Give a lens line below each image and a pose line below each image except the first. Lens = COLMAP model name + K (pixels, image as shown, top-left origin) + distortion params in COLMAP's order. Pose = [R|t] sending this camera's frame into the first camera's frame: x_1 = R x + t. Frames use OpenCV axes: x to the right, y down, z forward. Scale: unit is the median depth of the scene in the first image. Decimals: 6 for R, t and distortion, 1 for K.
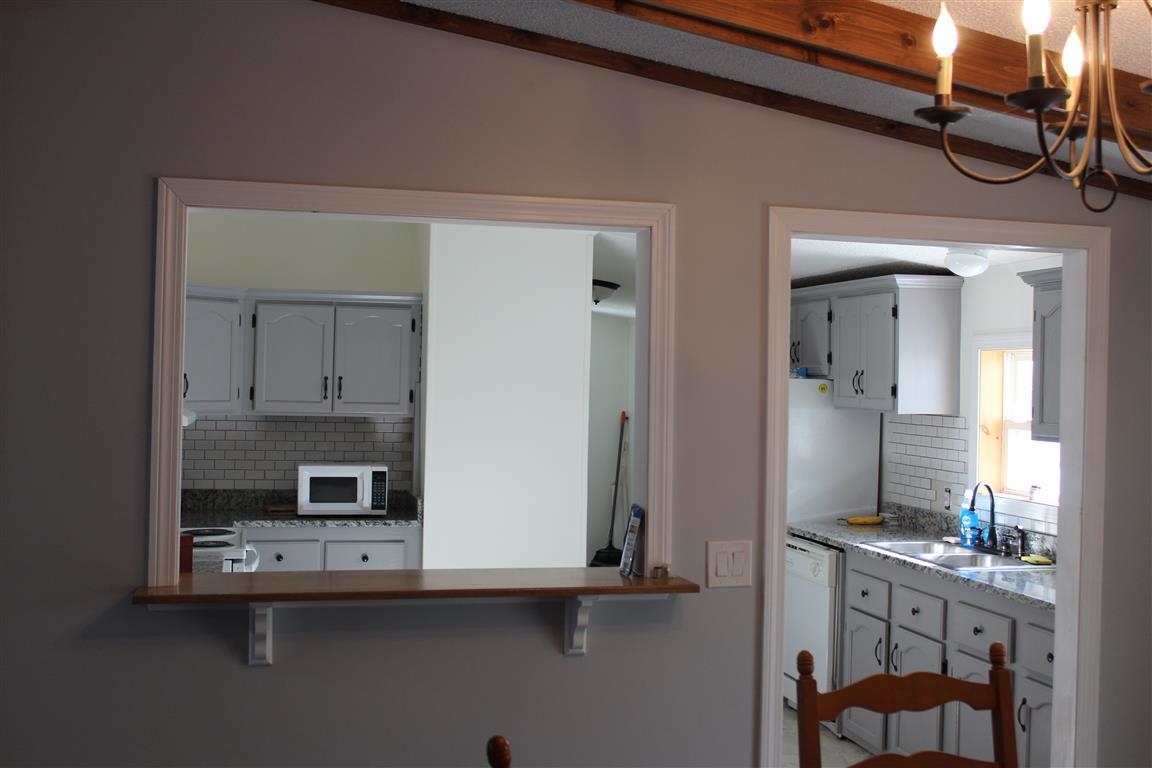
lens RADIAL K [[1278.4, 0, 576.0], [0, 1278.4, 384.0], [0, 0, 1]] dist [-0.003059, -0.001793]
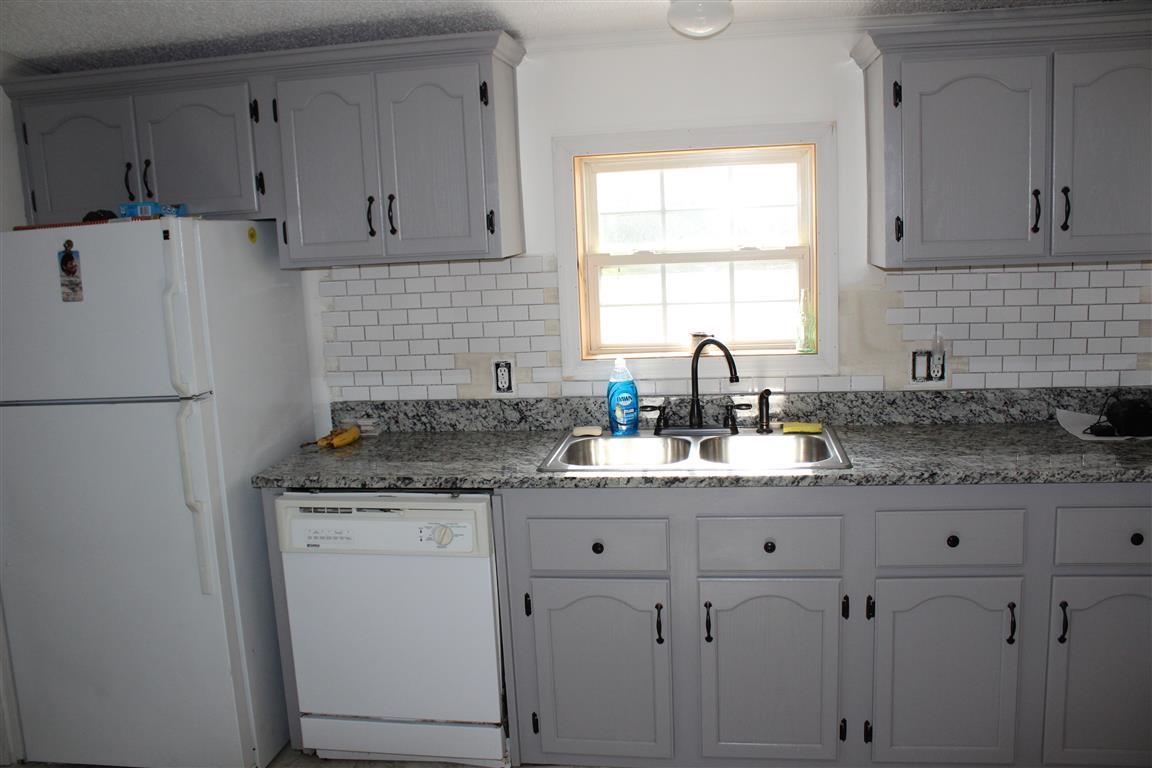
lens RADIAL K [[1004.0, 0, 576.0], [0, 1004.0, 384.0], [0, 0, 1]] dist [-0.160884, 0.186800]
pose [[0.389838, -0.193278, 0.900372, -0.156202], [0.060979, 0.980998, 0.184184, -0.003507], [-0.918862, -0.016898, 0.394216, 0.634854]]
